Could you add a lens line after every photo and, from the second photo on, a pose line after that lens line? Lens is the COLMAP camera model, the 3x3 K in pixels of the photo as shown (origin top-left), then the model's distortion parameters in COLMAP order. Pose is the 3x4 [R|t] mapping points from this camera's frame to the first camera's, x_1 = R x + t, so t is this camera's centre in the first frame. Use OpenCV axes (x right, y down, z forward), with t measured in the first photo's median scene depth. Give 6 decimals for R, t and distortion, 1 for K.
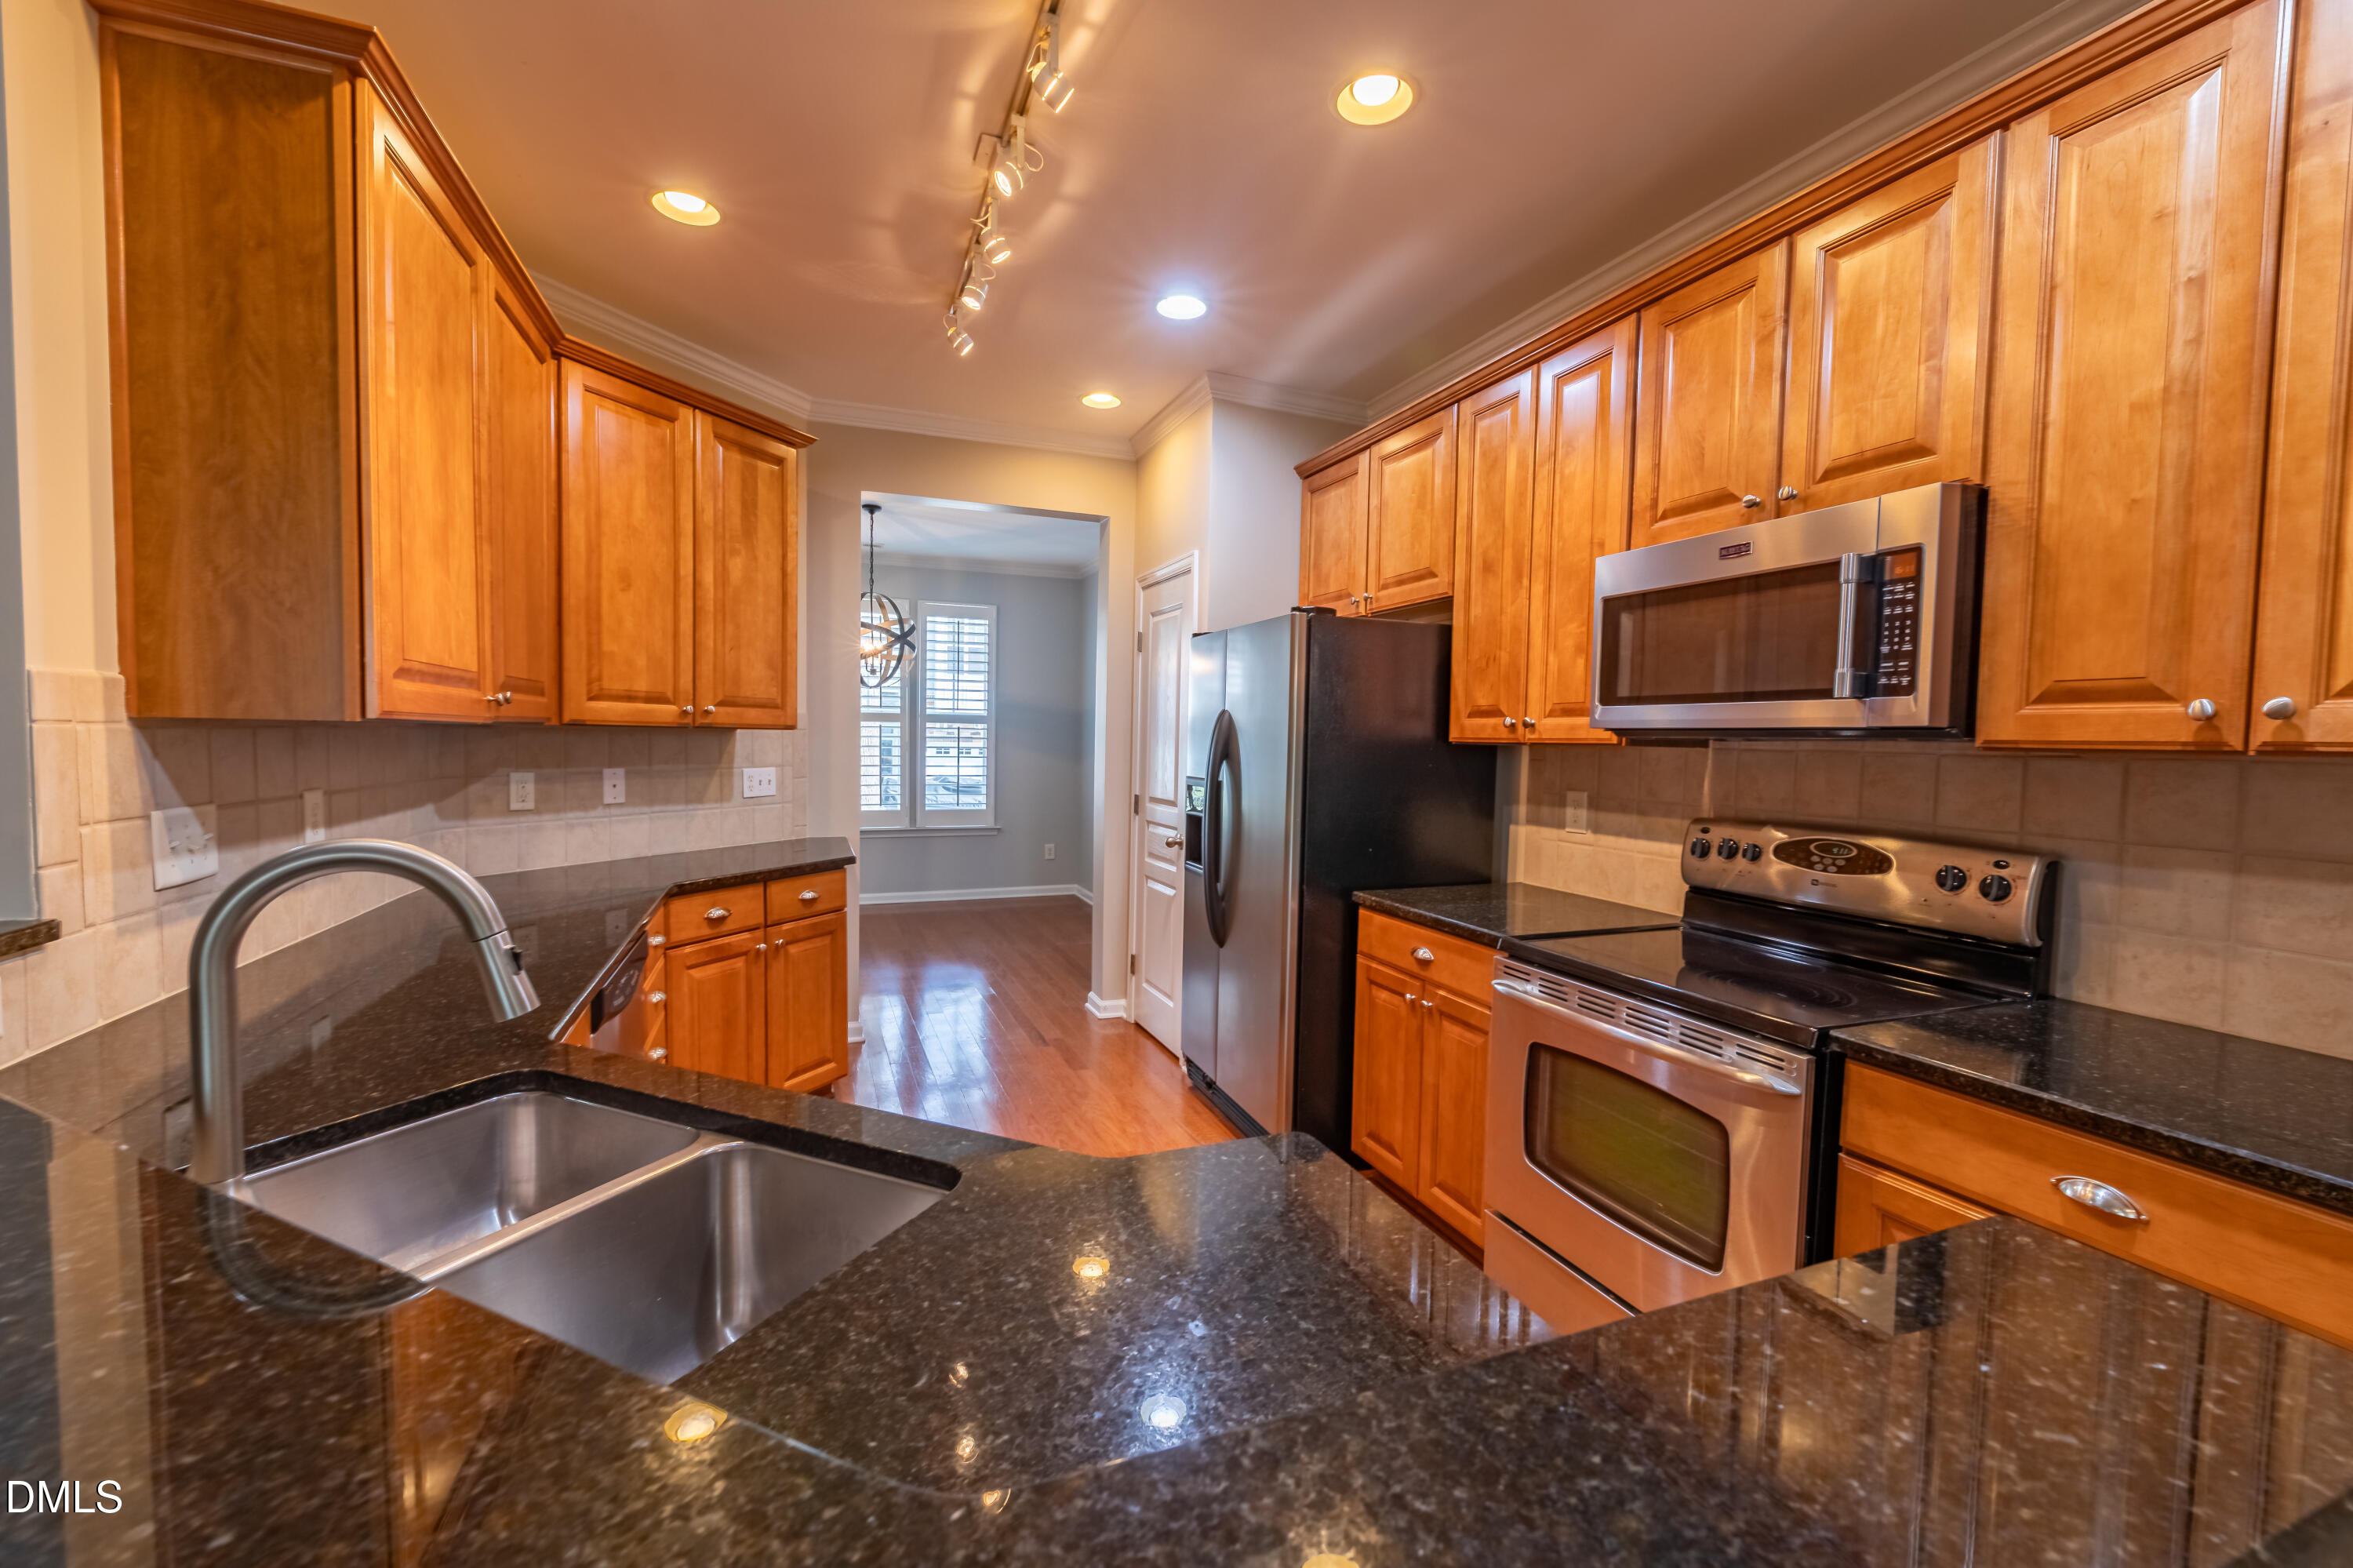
lens RADIAL K [[949.9, 0, 1181.8], [0, 949.9, 787.4], [0, 0, 1]] dist [0.002039, -0.001847]
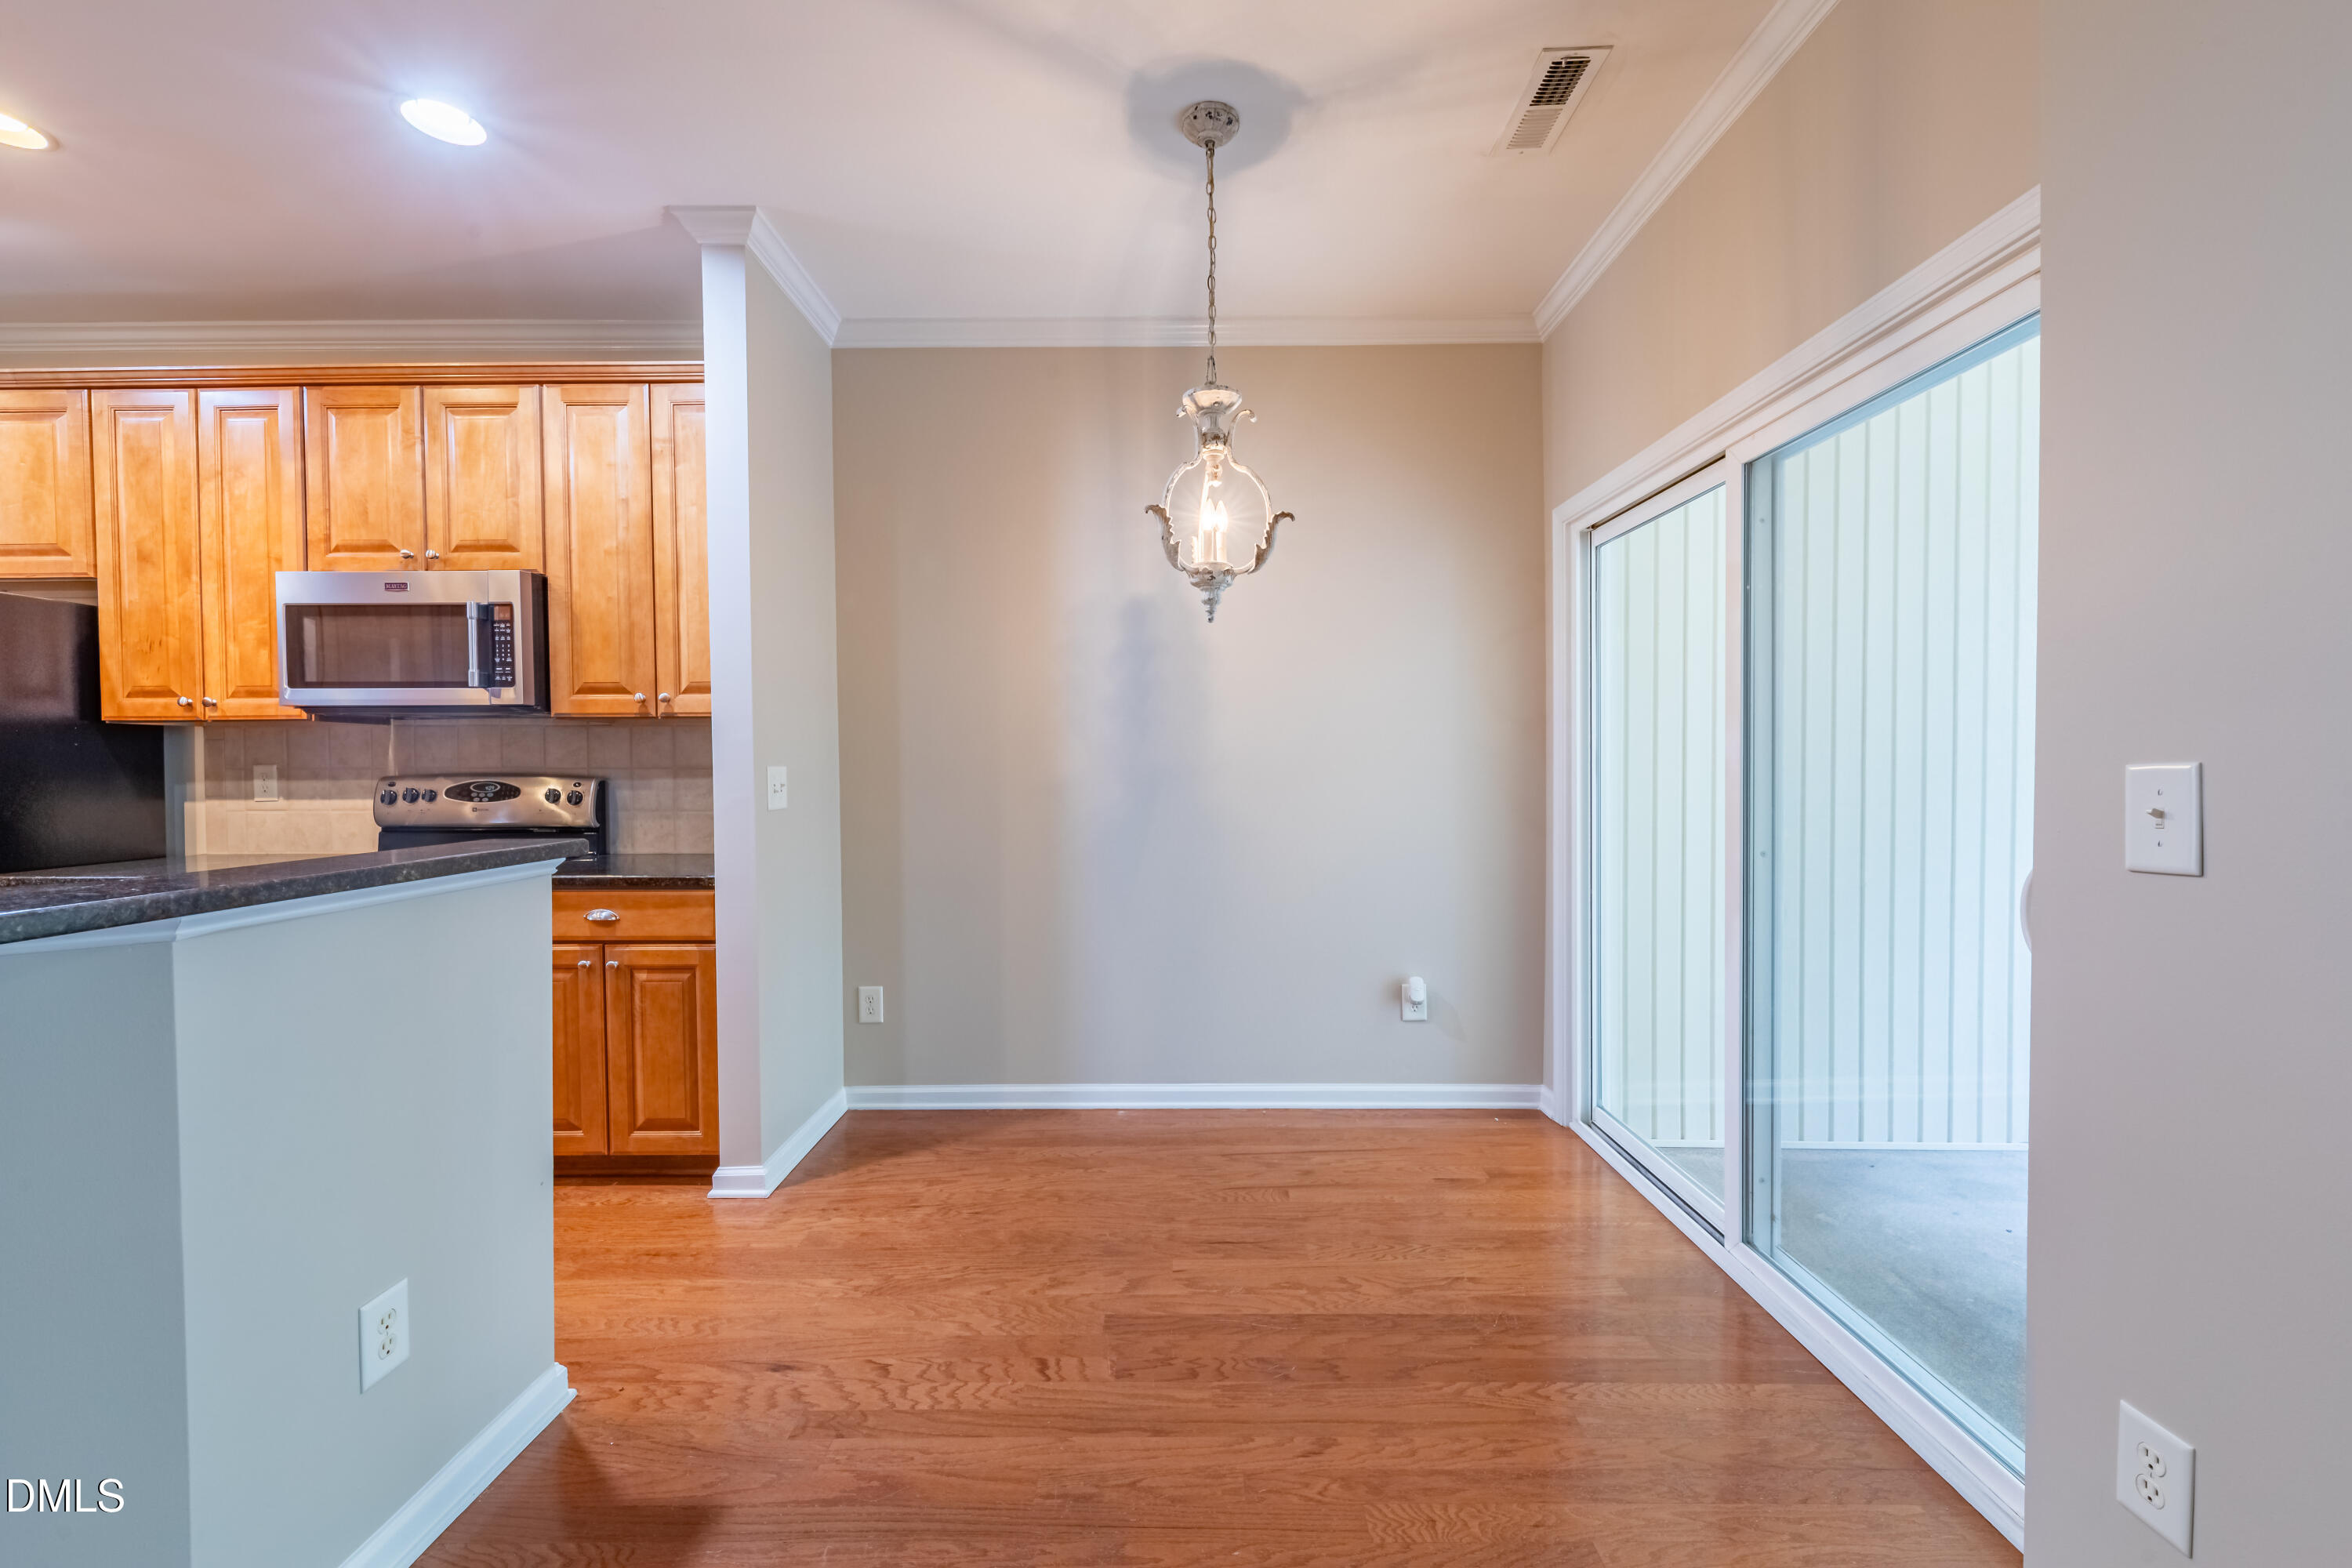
lens RADIAL K [[949.4, 0, 1181.3], [0, 949.4, 787.4], [0, 0, 1]] dist [0.002039, -0.001847]
pose [[0.373380, -0.044932, 0.926590, -0.319036], [0.058872, 0.997961, 0.024670, 0.091328], [-0.925809, 0.045339, 0.375264, -0.618256]]
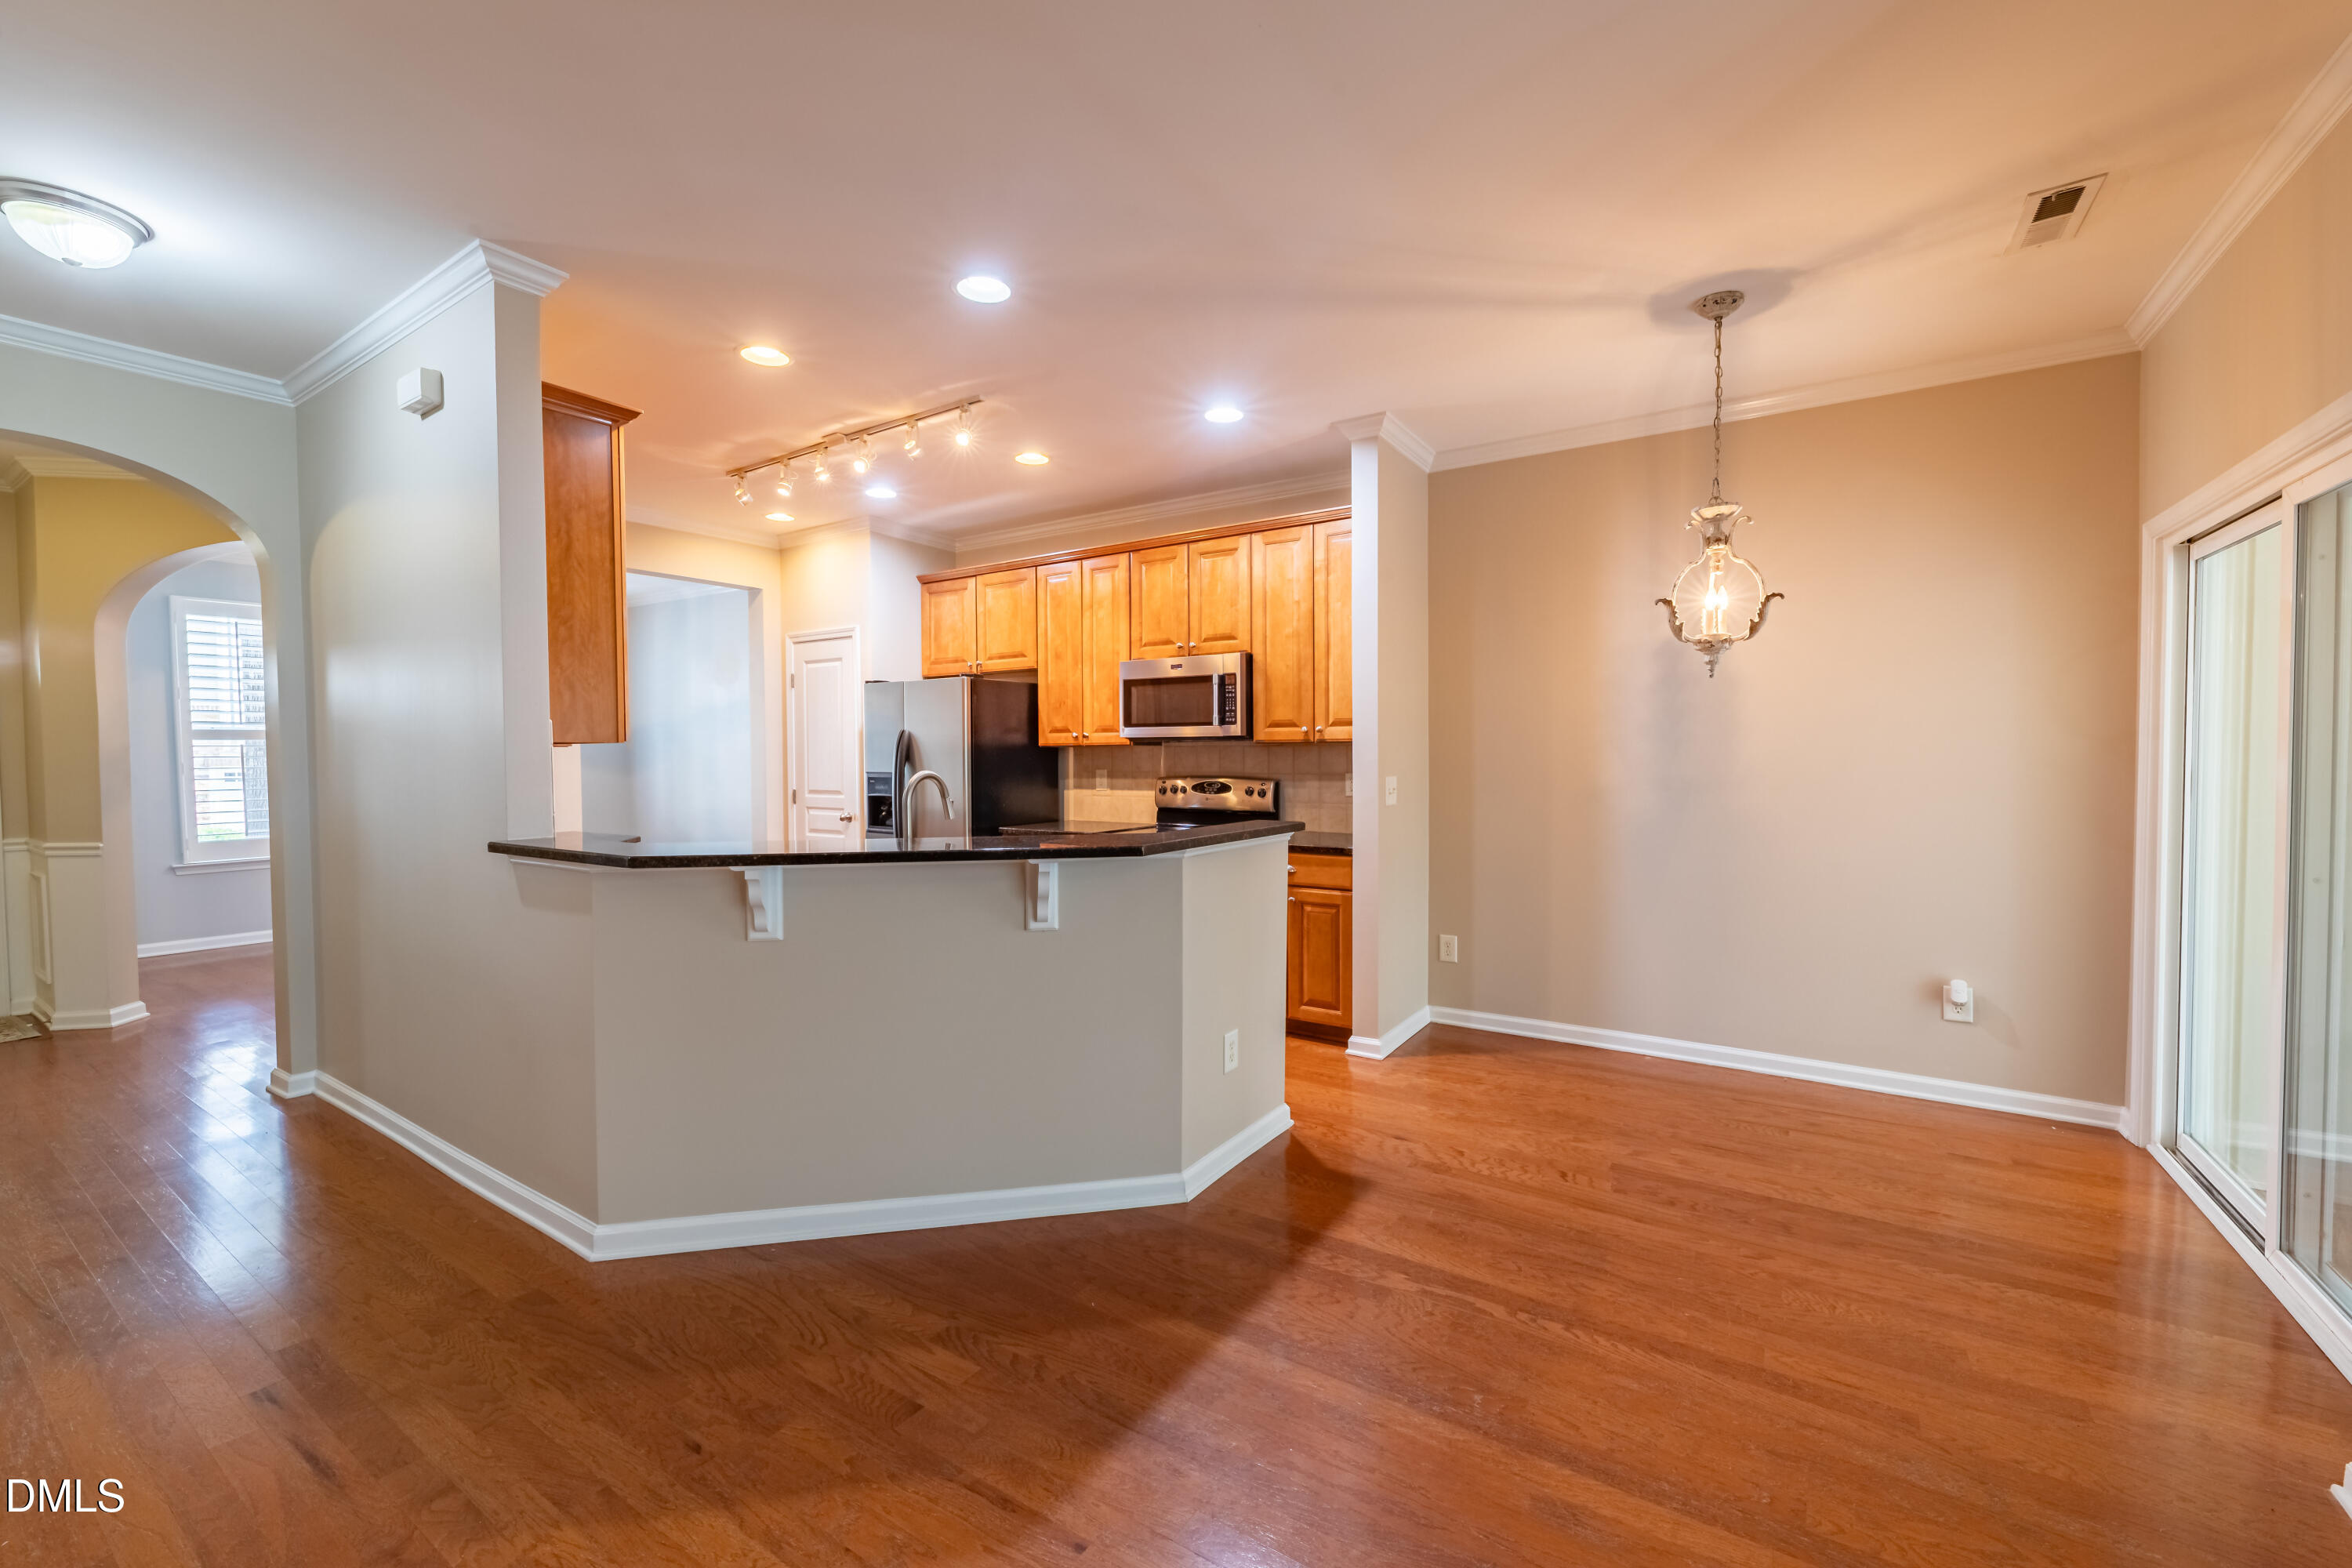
lens RADIAL K [[949.4, 0, 1181.3], [0, 949.4, 787.4], [0, 0, 1]] dist [0.002039, -0.001847]
pose [[0.818568, -0.043933, 0.572727, -0.781039], [0.049940, 0.998739, 0.005235, 0.052673], [-0.572235, 0.024317, 0.819729, -0.962291]]
